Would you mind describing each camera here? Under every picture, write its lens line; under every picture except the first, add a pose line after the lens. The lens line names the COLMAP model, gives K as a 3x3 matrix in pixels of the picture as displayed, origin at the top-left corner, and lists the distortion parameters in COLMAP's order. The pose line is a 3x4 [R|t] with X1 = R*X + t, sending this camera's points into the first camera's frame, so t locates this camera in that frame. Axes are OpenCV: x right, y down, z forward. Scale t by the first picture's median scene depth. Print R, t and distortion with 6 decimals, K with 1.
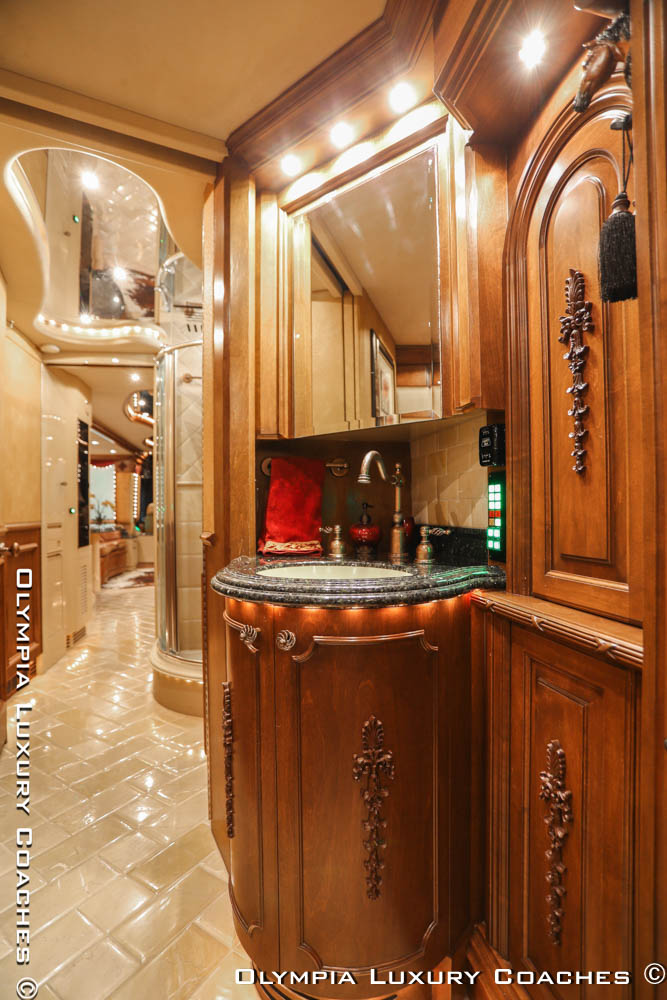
lens RADIAL K [[496.4, 0, 333.7], [0, 496.4, 505.2], [0, 0, 1]] dist [-0.085294, 0.045476]
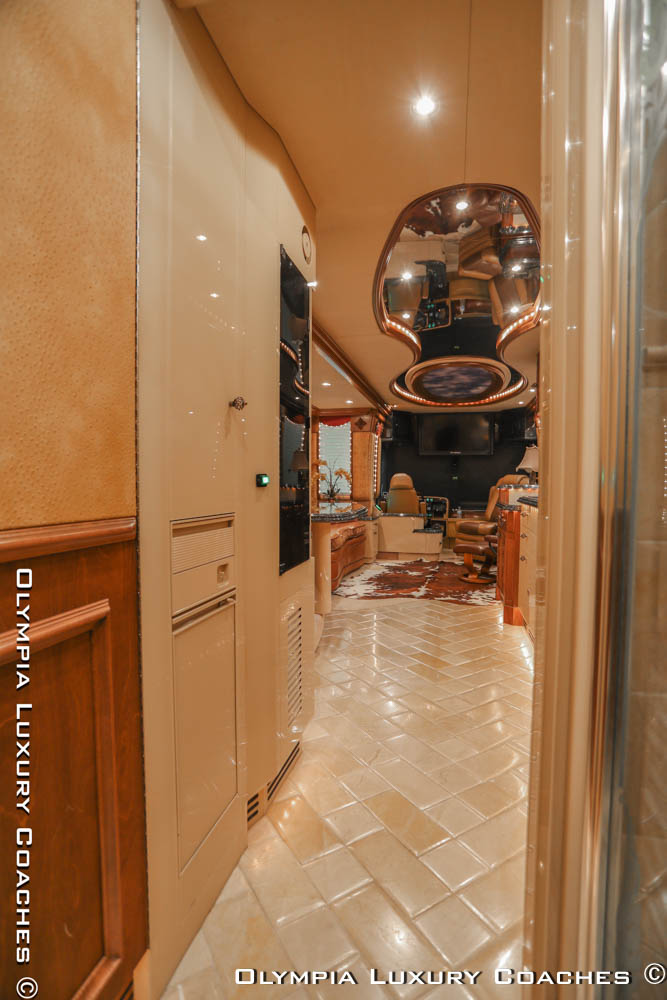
lens RADIAL K [[496.4, 0, 333.7], [0, 496.4, 505.2], [0, 0, 1]] dist [-0.085294, 0.045476]
pose [[0.902758, 0.031756, -0.428975, -0.434152], [-0.008849, 0.998431, 0.055290, 0.011553], [0.430058, -0.046118, 0.901623, 0.908324]]
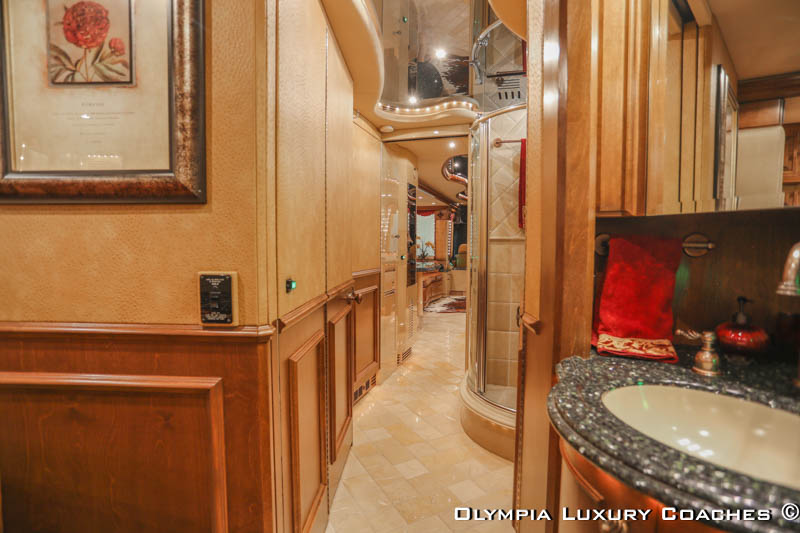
lens RADIAL K [[397.1, 0, 400.0], [0, 397.1, 266.5], [0, 0, 1]] dist [-0.085294, 0.045476]
pose [[0.874580, 0.041243, -0.483123, -0.064785], [-0.008936, 0.997578, 0.068983, -0.048922], [0.484798, -0.056014, 0.872831, 0.133075]]
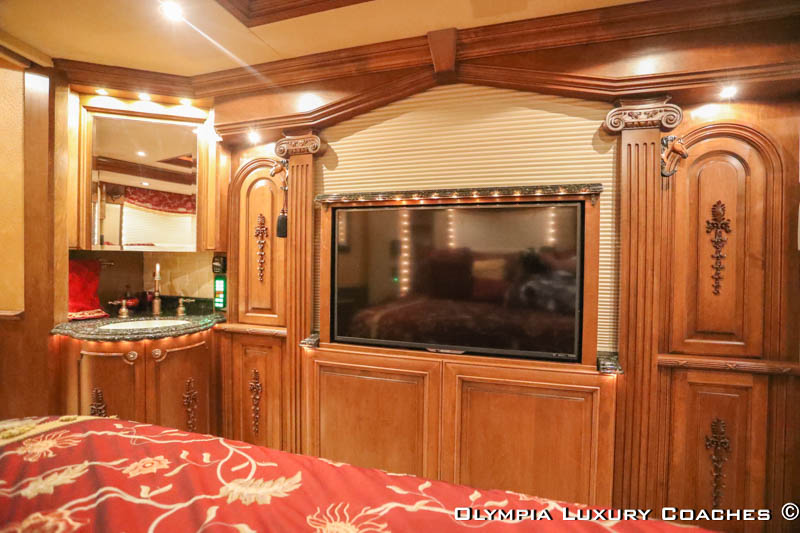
lens RADIAL K [[397.1, 0, 400.0], [0, 397.1, 266.5], [0, 0, 1]] dist [-0.085294, 0.045476]
pose [[0.498057, -0.001652, 0.867142, -0.363435], [-0.018829, 0.999742, 0.012719, -0.061164], [-0.866940, -0.022662, 0.497898, -0.300549]]
